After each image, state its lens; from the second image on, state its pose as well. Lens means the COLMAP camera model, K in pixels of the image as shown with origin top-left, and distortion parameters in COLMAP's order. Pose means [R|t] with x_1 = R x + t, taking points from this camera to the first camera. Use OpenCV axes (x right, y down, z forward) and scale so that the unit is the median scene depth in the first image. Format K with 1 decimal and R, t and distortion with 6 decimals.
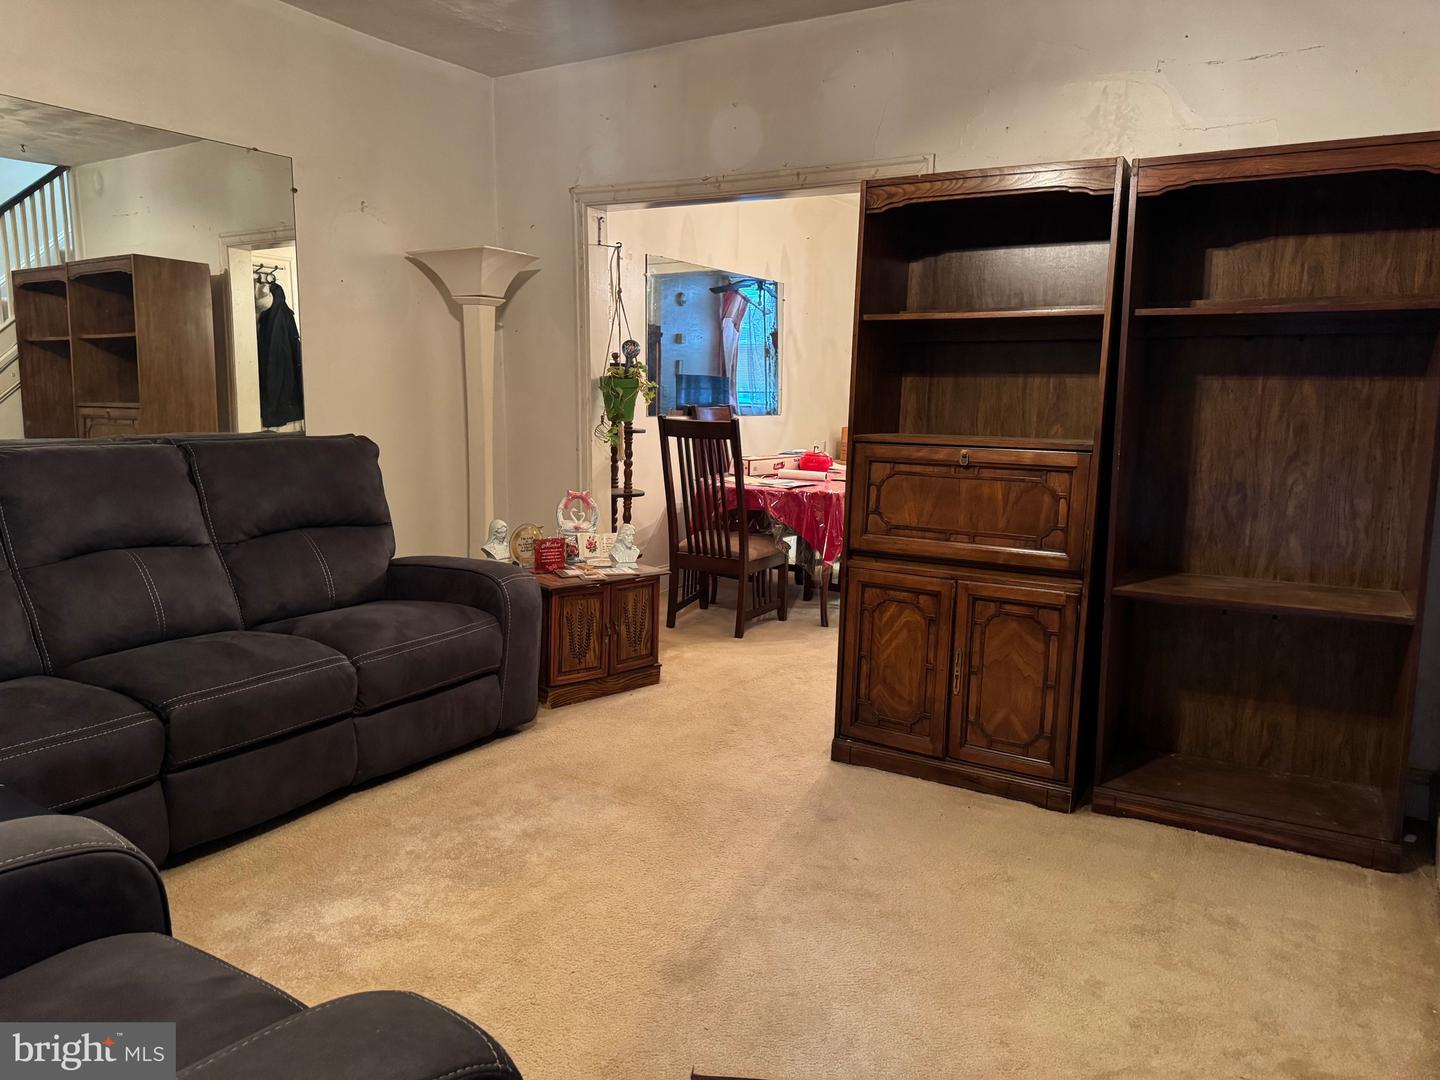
lens RADIAL K [[1028.6, 0, 718.8], [0, 1028.6, 541.6], [0, 0, 1]] dist [0.046484, -0.052964]
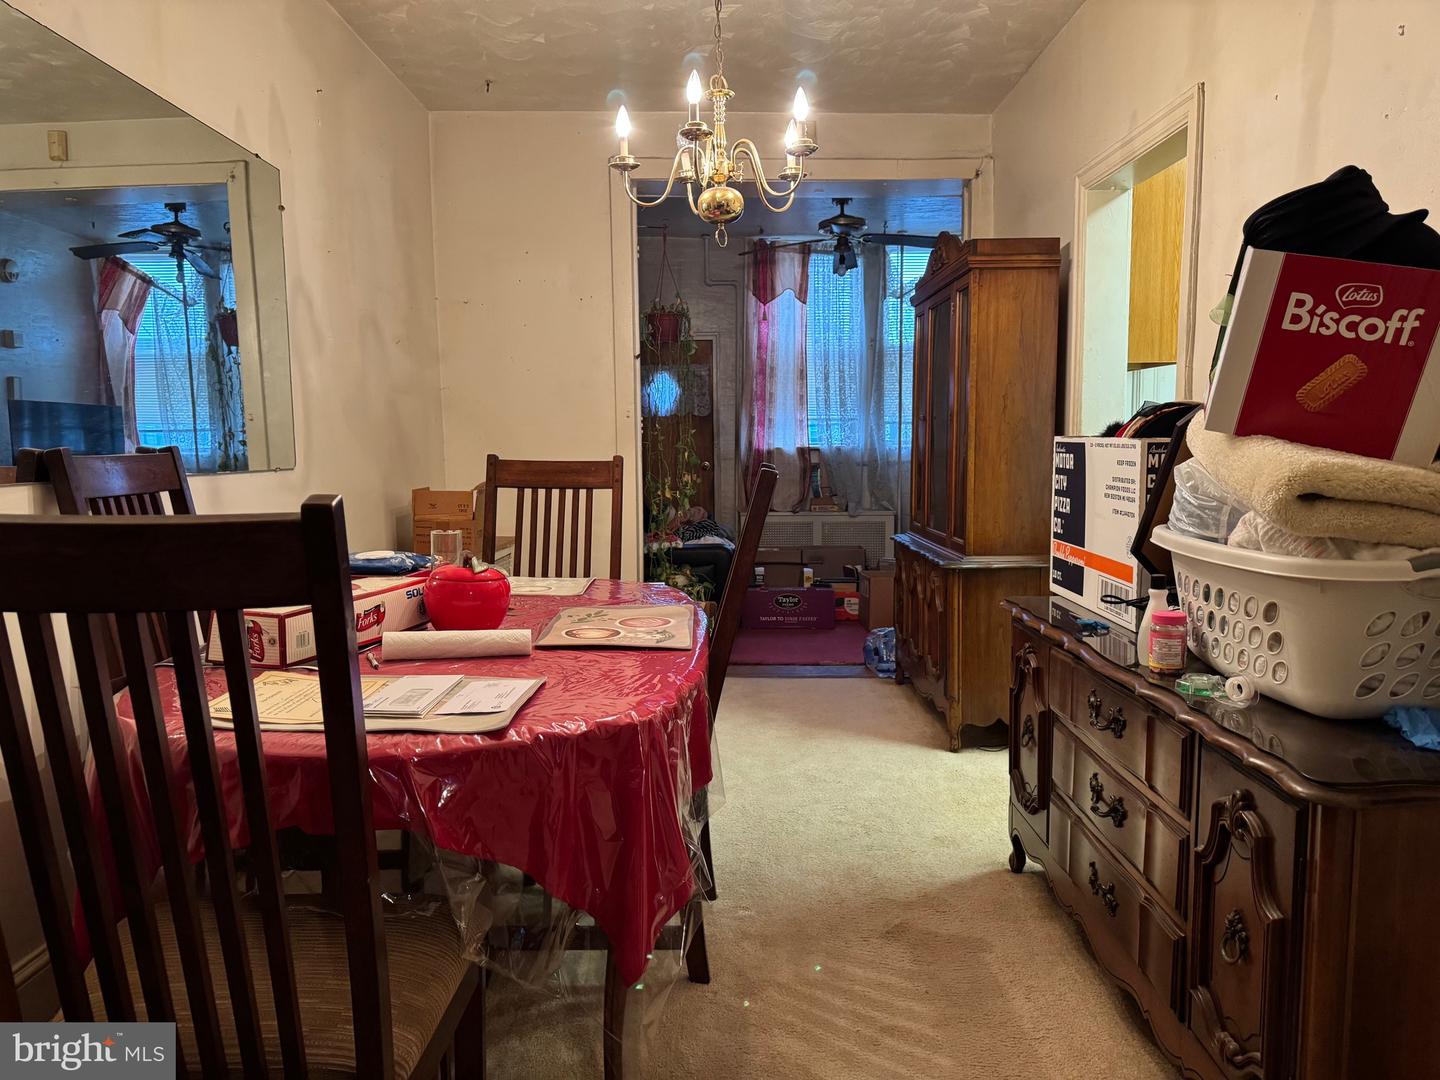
lens RADIAL K [[1028.6, 0, 726.0], [0, 1028.6, 542.2], [0, 0, 1]] dist [0.046484, -0.052964]
pose [[0.850477, -0.047870, 0.523829, -0.009650], [0.081833, 0.995766, -0.041864, -0.032915], [-0.519608, 0.078471, 0.850794, 0.334553]]
